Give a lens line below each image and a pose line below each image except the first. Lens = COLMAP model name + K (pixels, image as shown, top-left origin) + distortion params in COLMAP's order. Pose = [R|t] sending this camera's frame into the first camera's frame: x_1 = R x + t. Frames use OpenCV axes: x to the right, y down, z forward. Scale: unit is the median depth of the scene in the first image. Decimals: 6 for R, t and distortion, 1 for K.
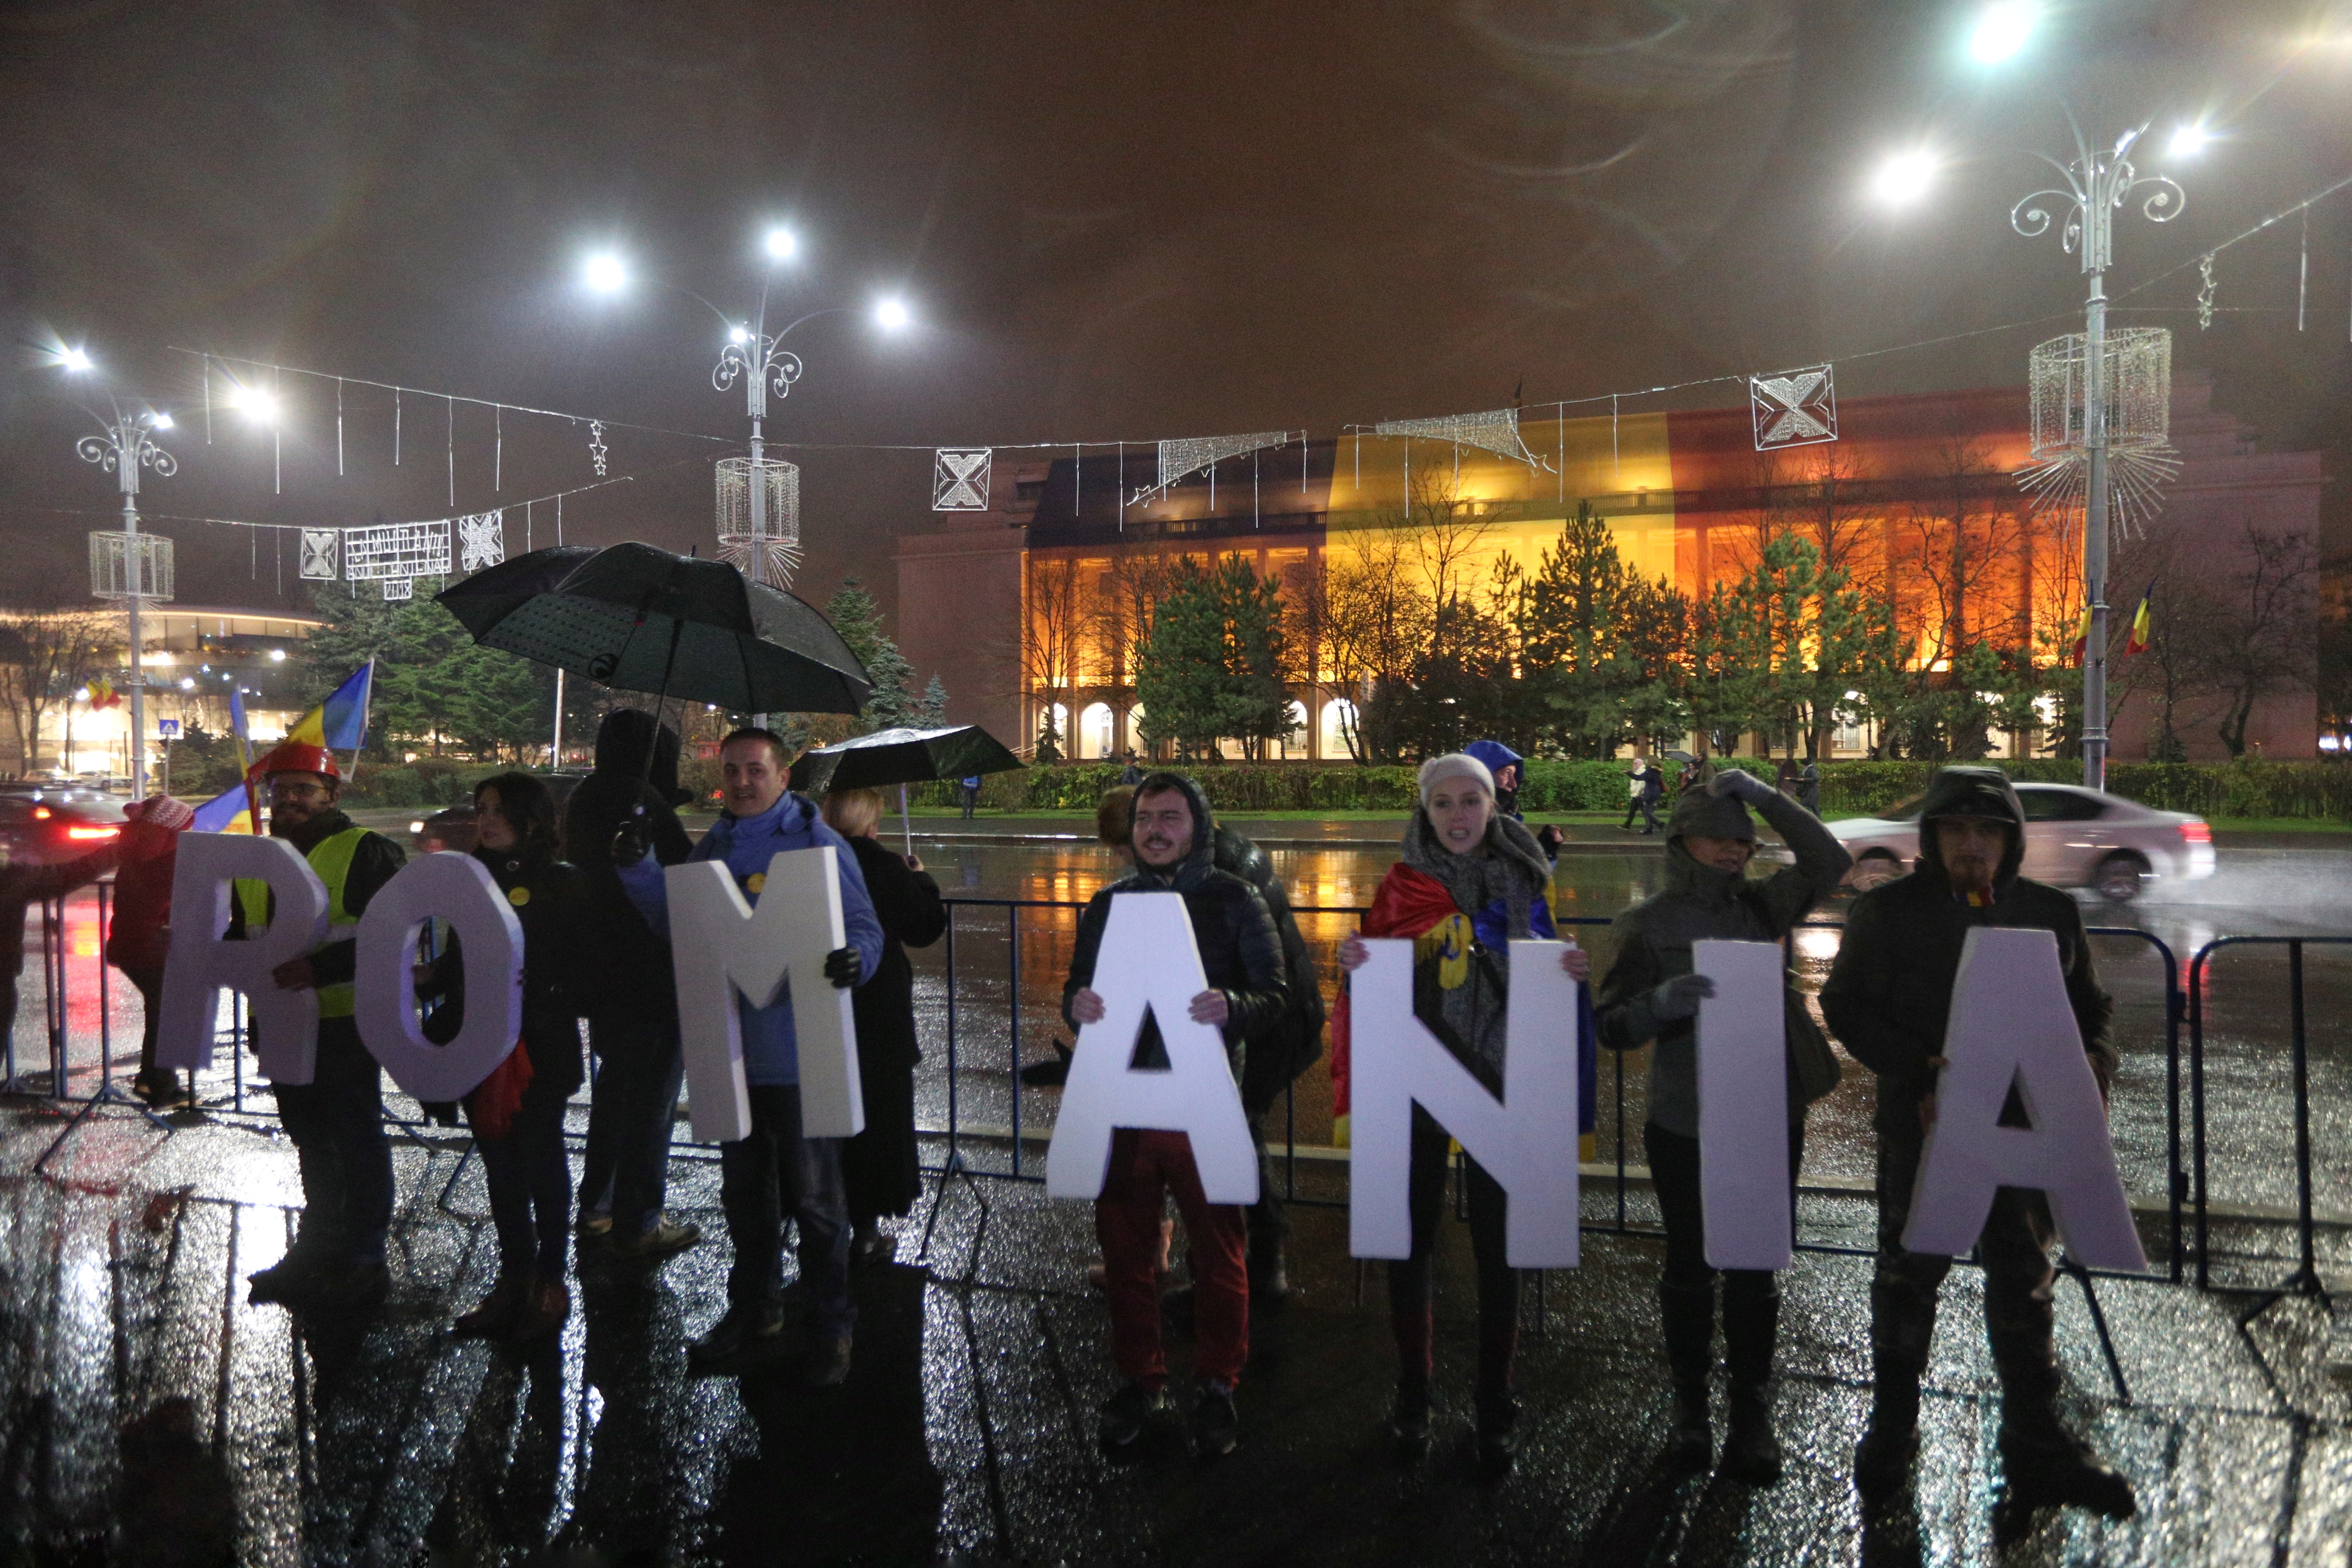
lens RADIAL K [[1203.0, 0, 1179.9], [0, 1203.0, 773.5], [0, 0, 1]] dist [-0.019347, 0.001692]
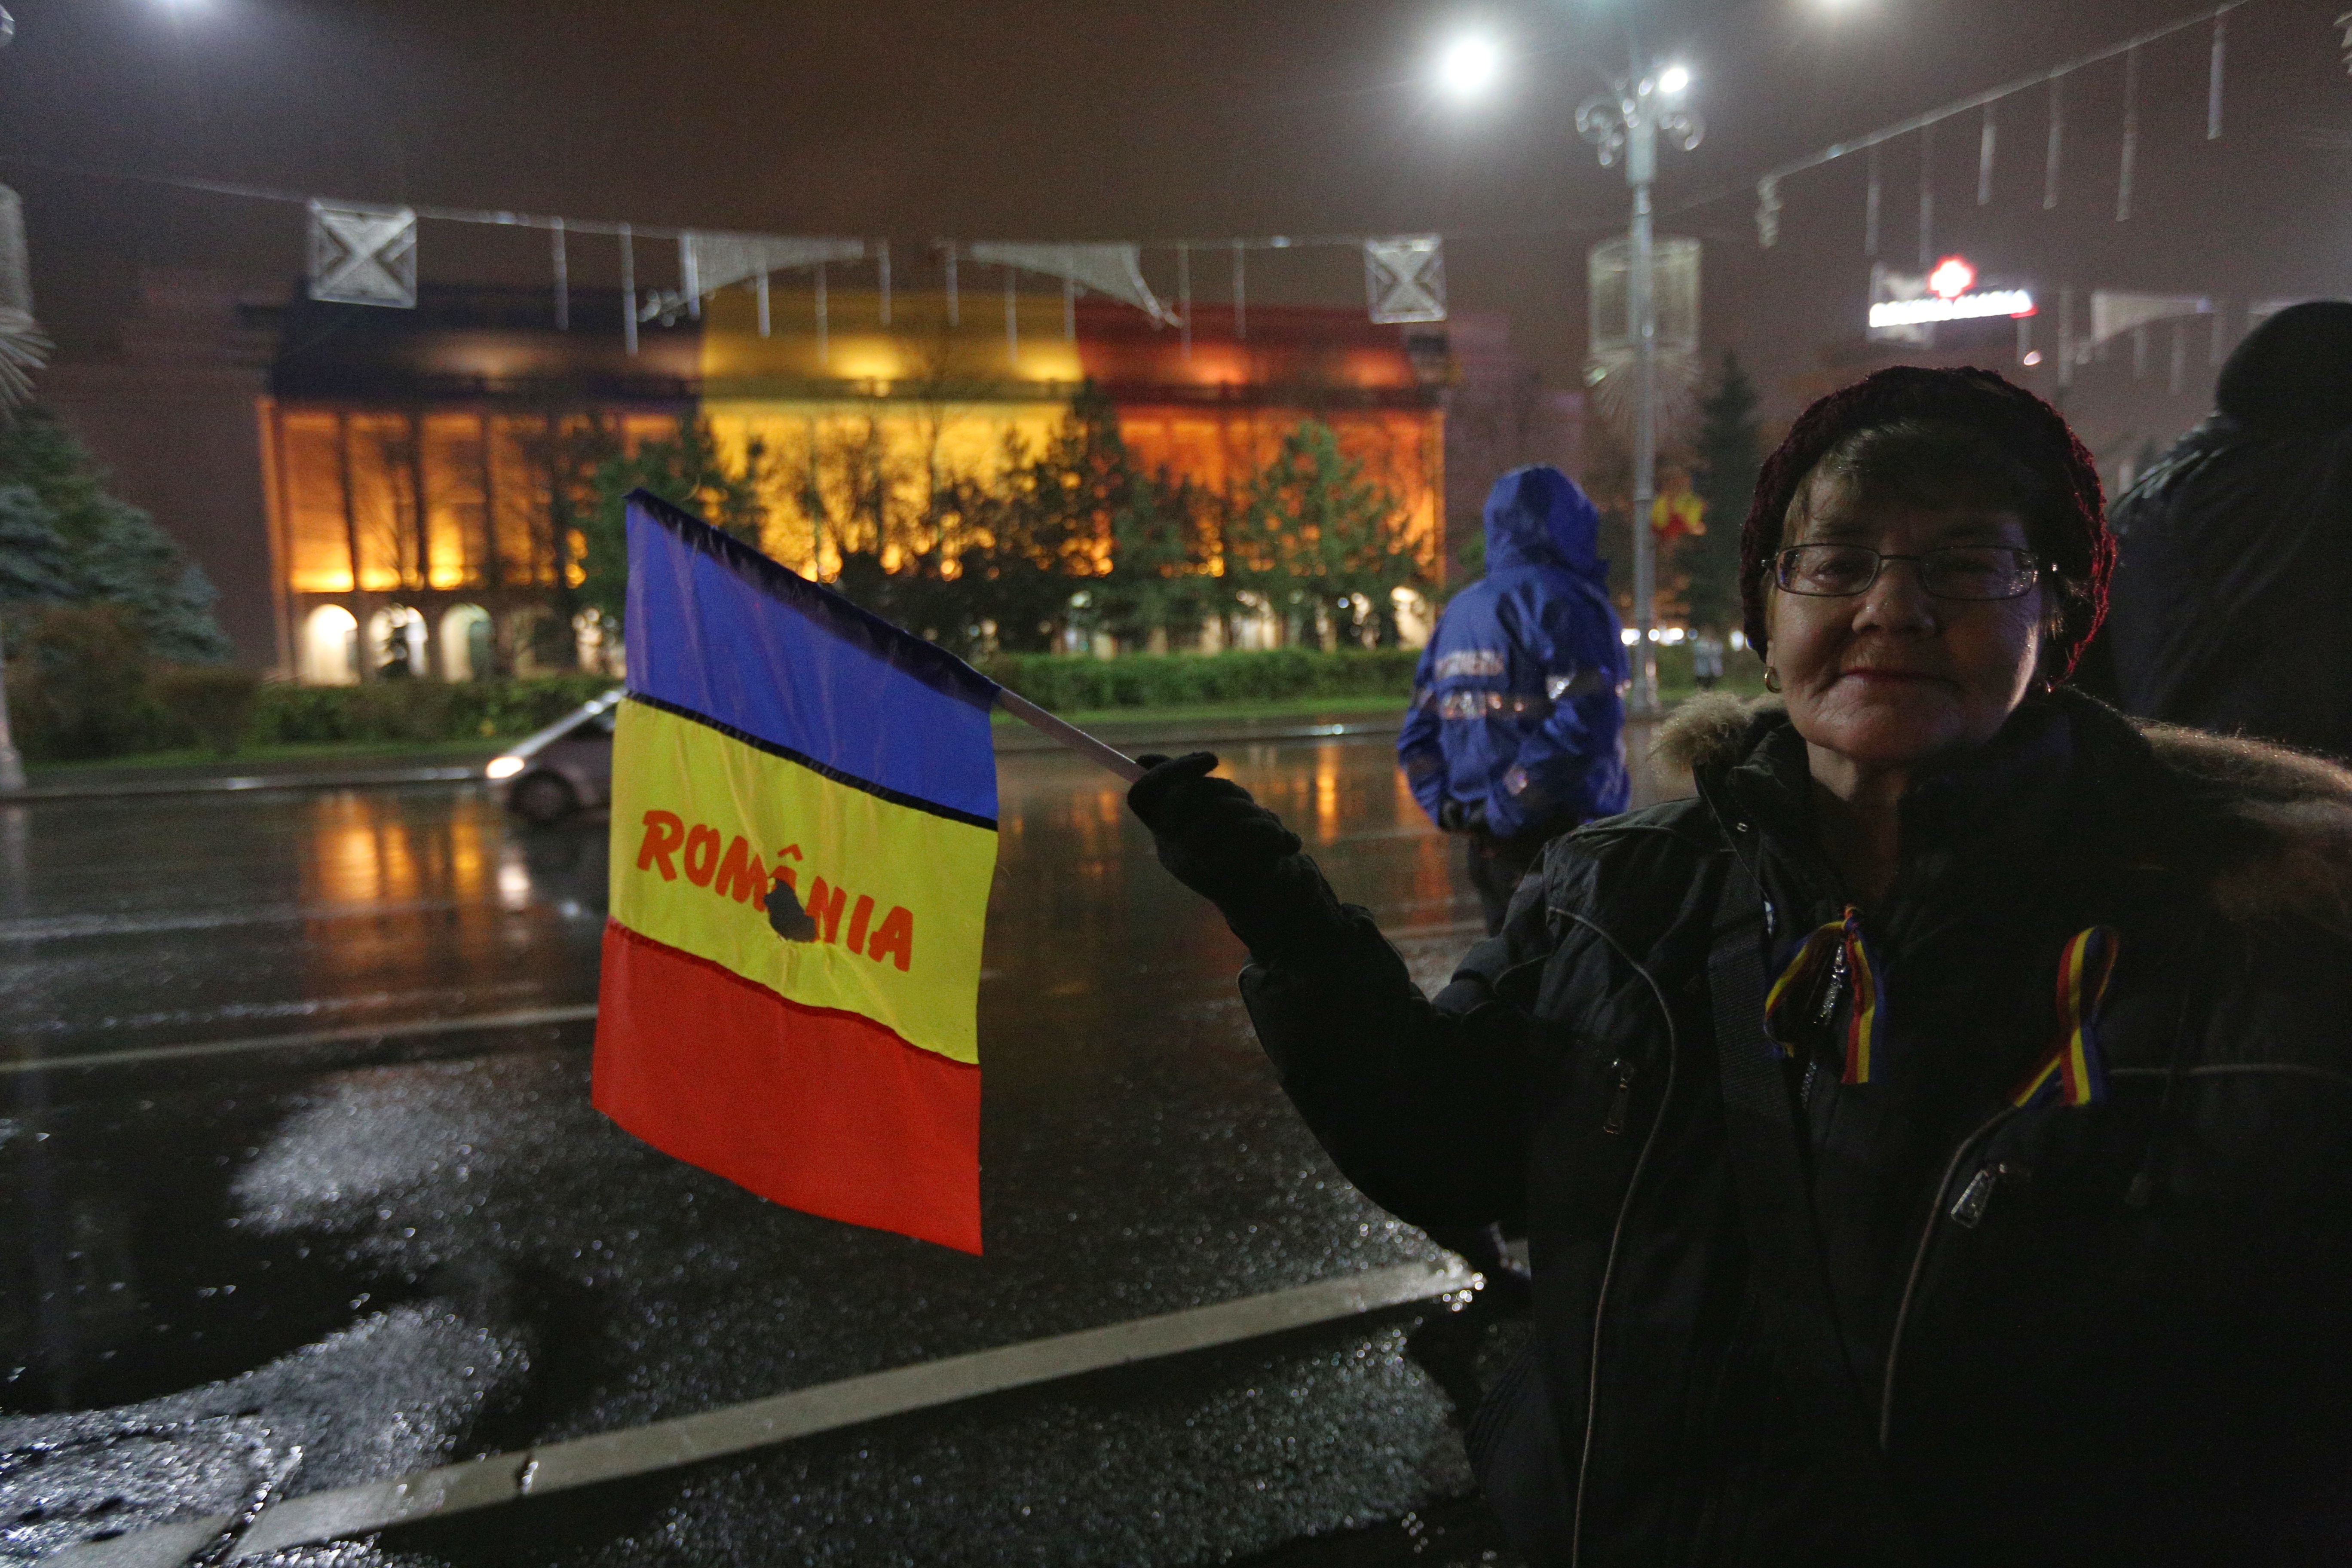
lens RADIAL K [[1305.9, 0, 1182.8], [0, 1305.9, 742.3], [0, 0, 1]] dist [-0.024346, 0.002238]
pose [[0.863593, -0.056320, 0.501034, -0.120715], [0.036625, 0.998124, 0.049070, 0.007919], [-0.502857, -0.024026, 0.864035, 0.098453]]
